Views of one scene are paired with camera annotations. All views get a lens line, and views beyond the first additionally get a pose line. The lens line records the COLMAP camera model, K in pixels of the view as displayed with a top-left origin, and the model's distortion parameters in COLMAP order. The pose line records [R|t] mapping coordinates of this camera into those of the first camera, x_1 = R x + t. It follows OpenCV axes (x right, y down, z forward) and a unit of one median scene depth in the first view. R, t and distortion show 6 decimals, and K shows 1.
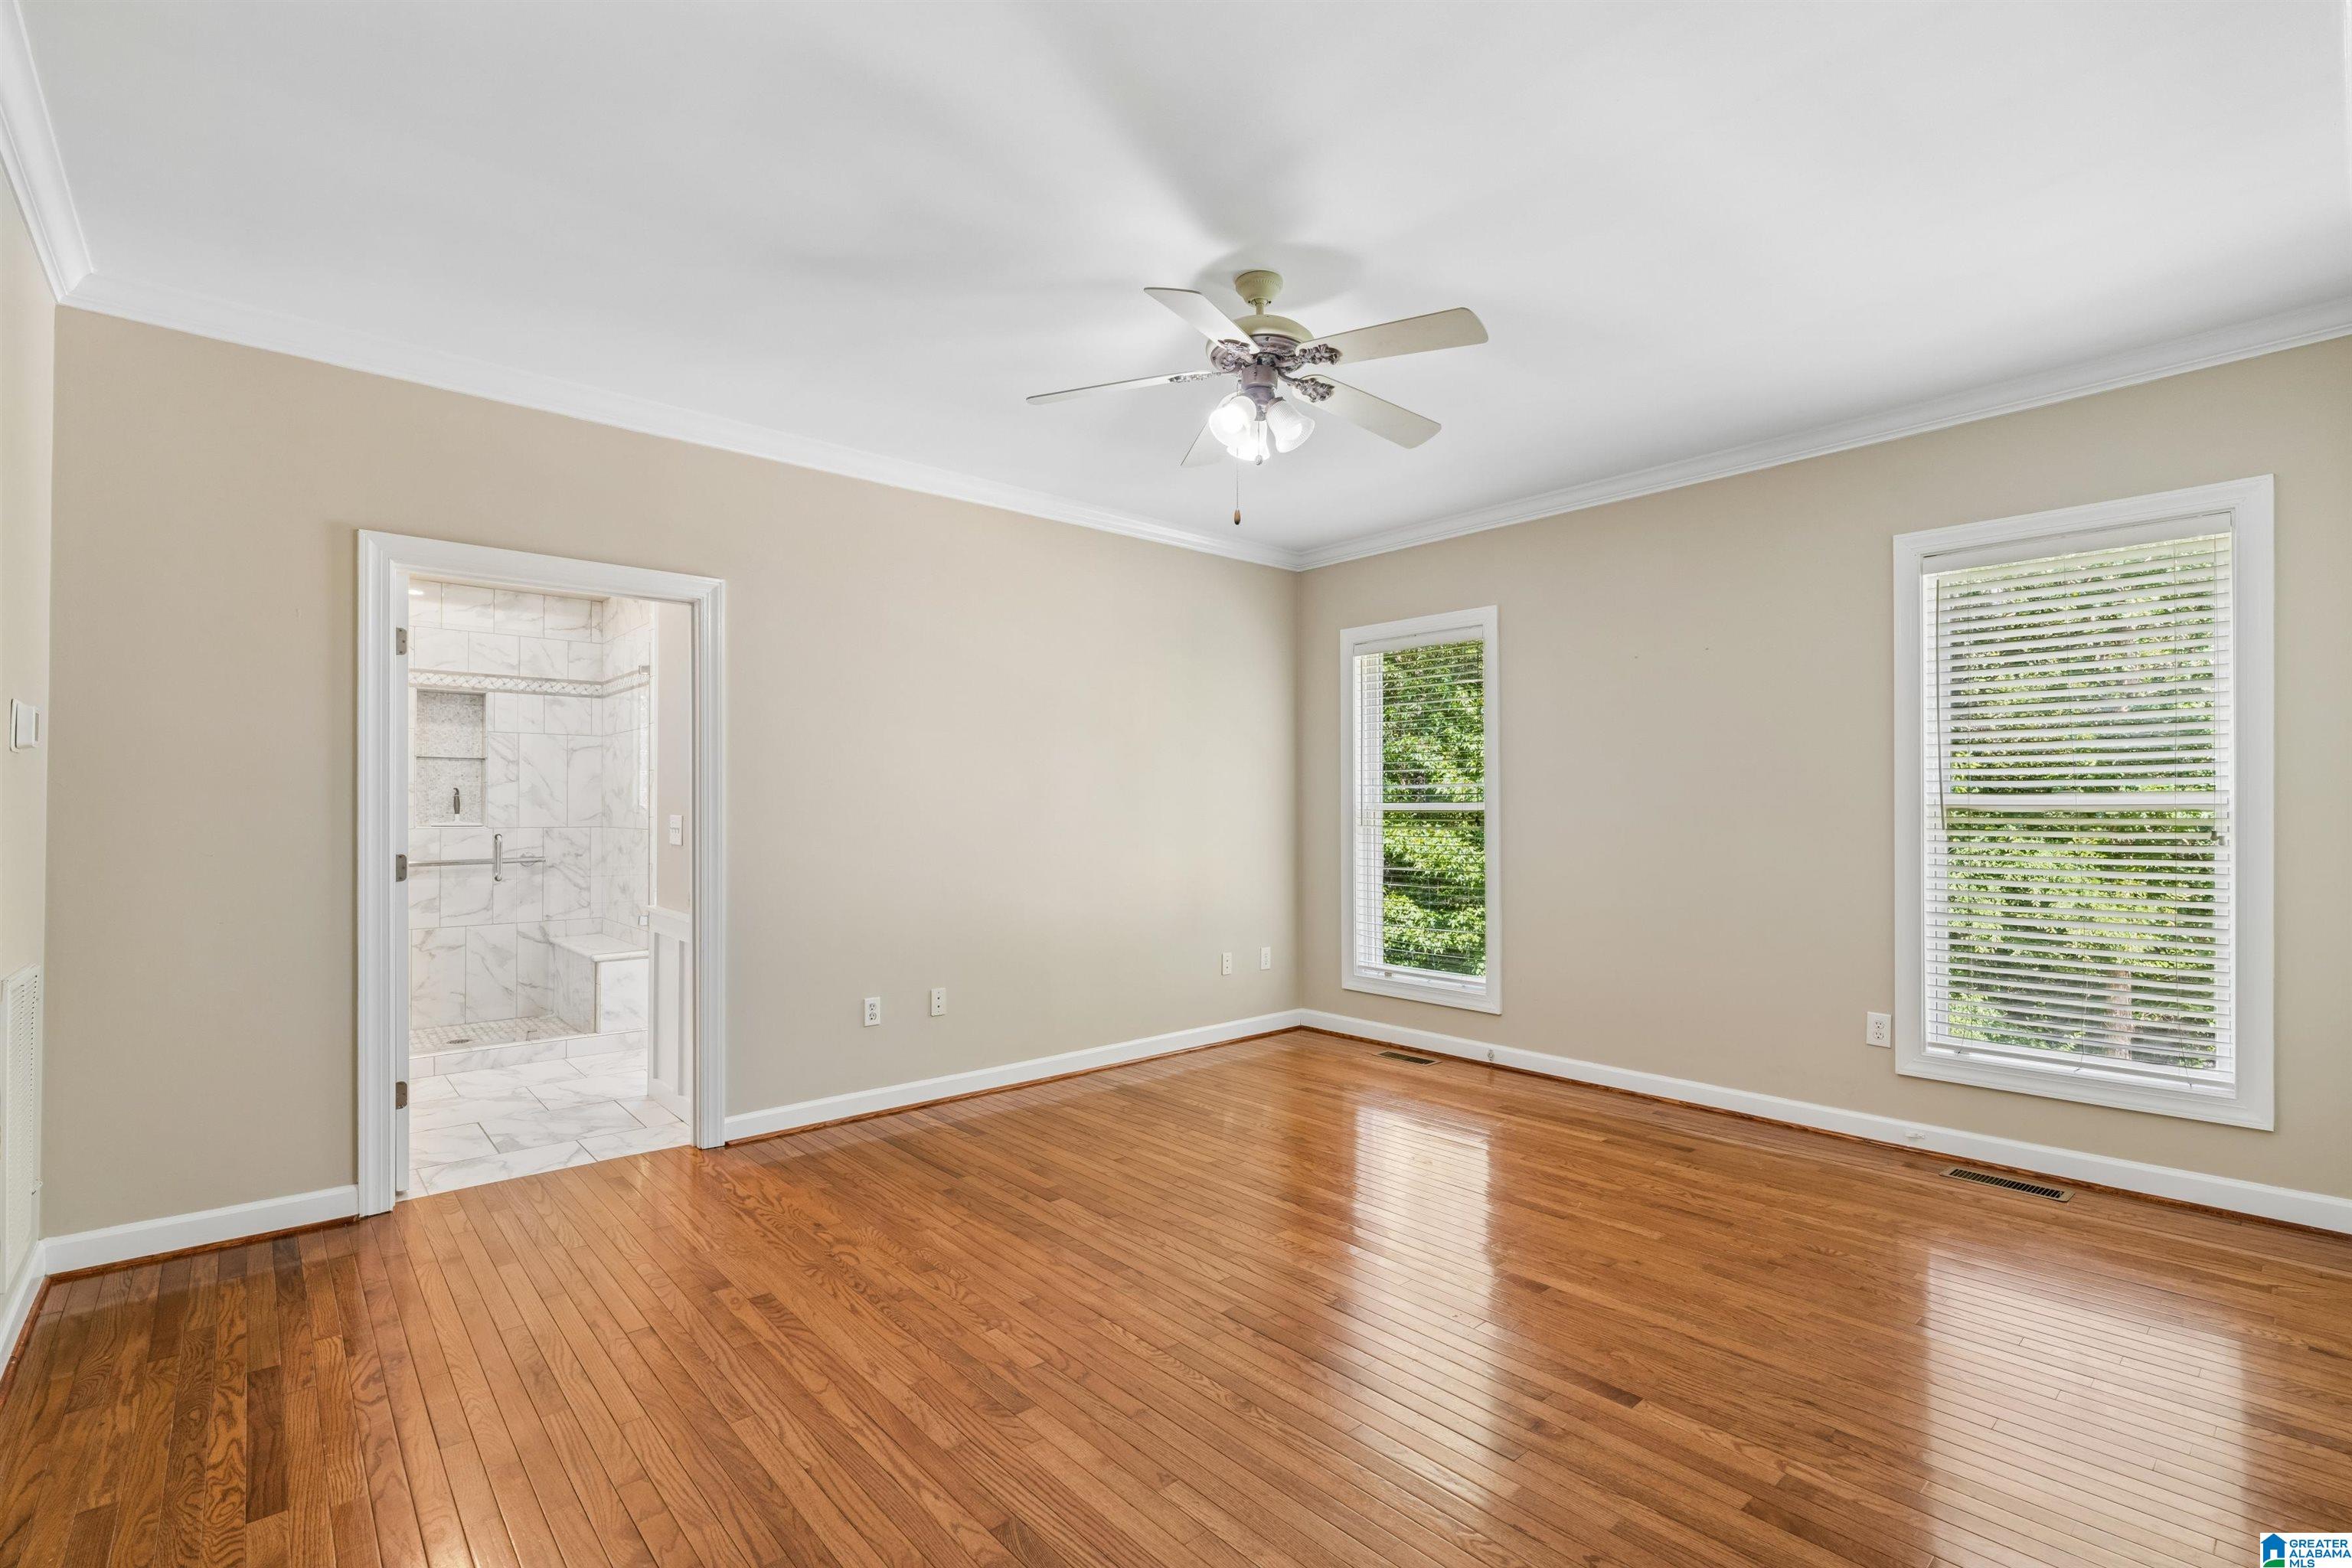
lens RADIAL K [[1062.4, 0, 1184.2], [0, 1062.4, 802.2], [0, 0, 1]] dist [-0.000149, -0.000715]
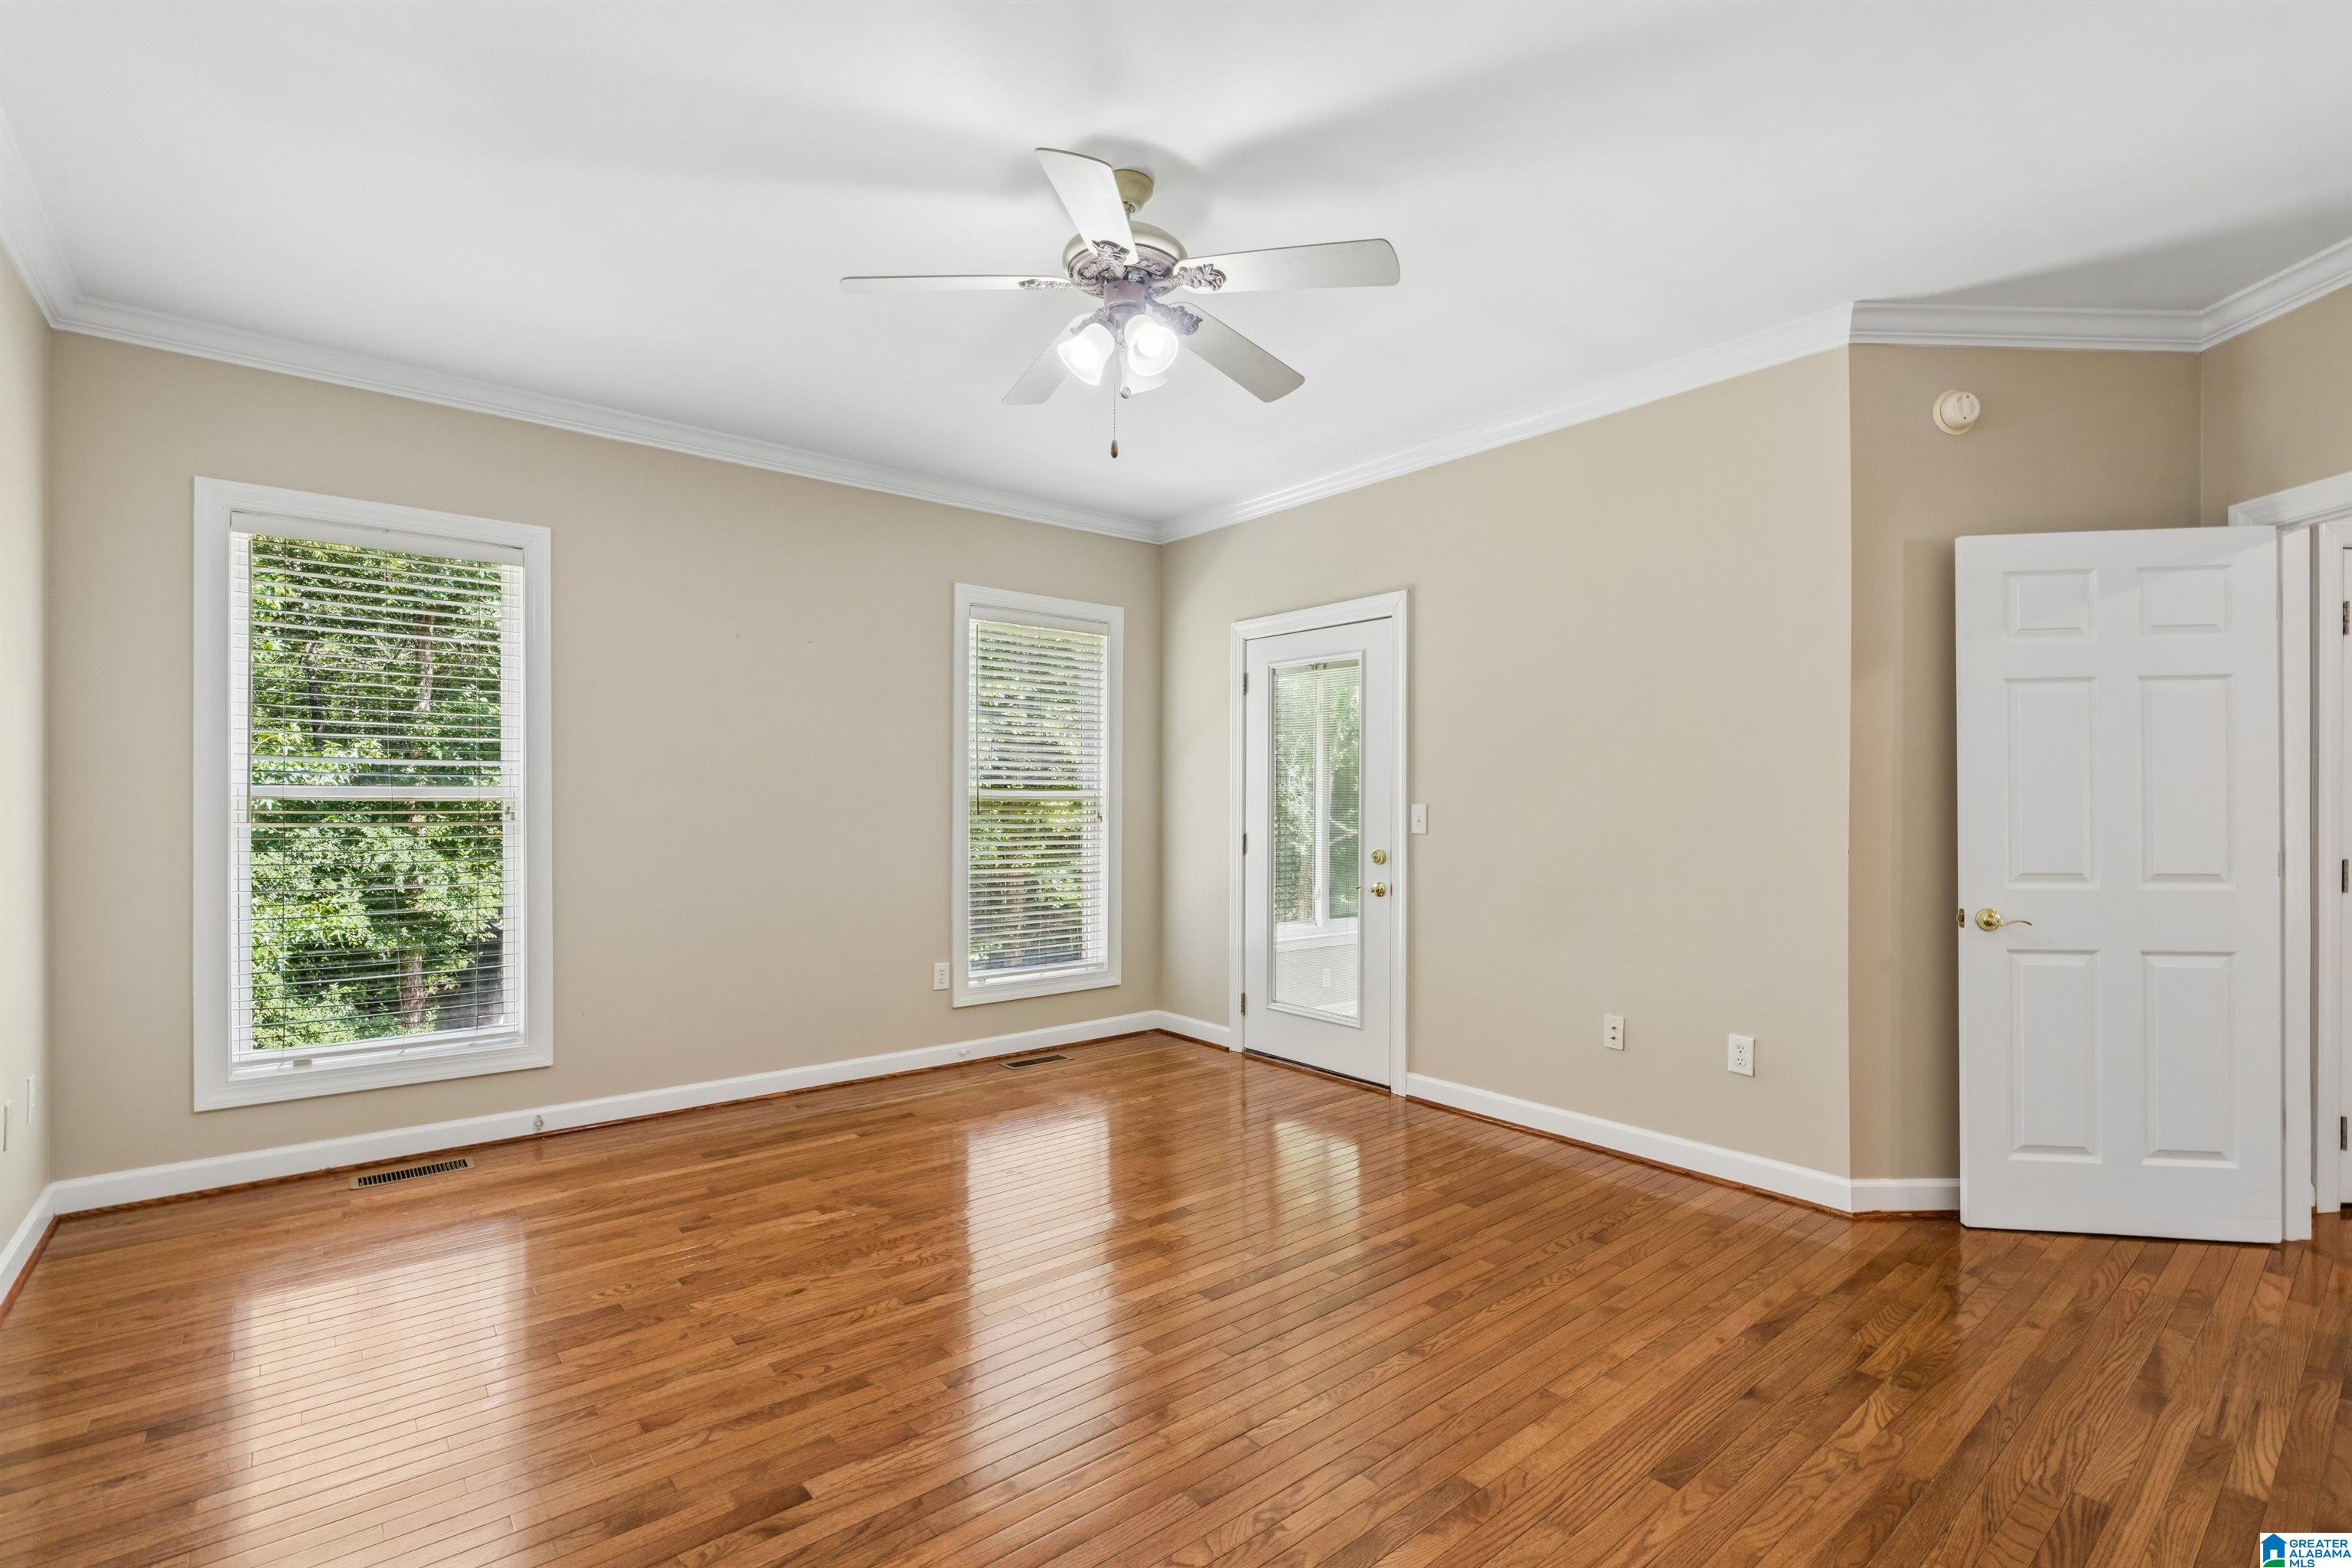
lens RADIAL K [[1062.4, 0, 1184.5], [0, 1062.4, 794.2], [0, 0, 1]] dist [-0.000149, -0.000715]
pose [[0.031117, 0.012010, 0.999444, -0.568794], [-0.013479, 0.999842, -0.011596, 0.011656], [-0.999425, -0.013110, 0.031274, 0.666874]]
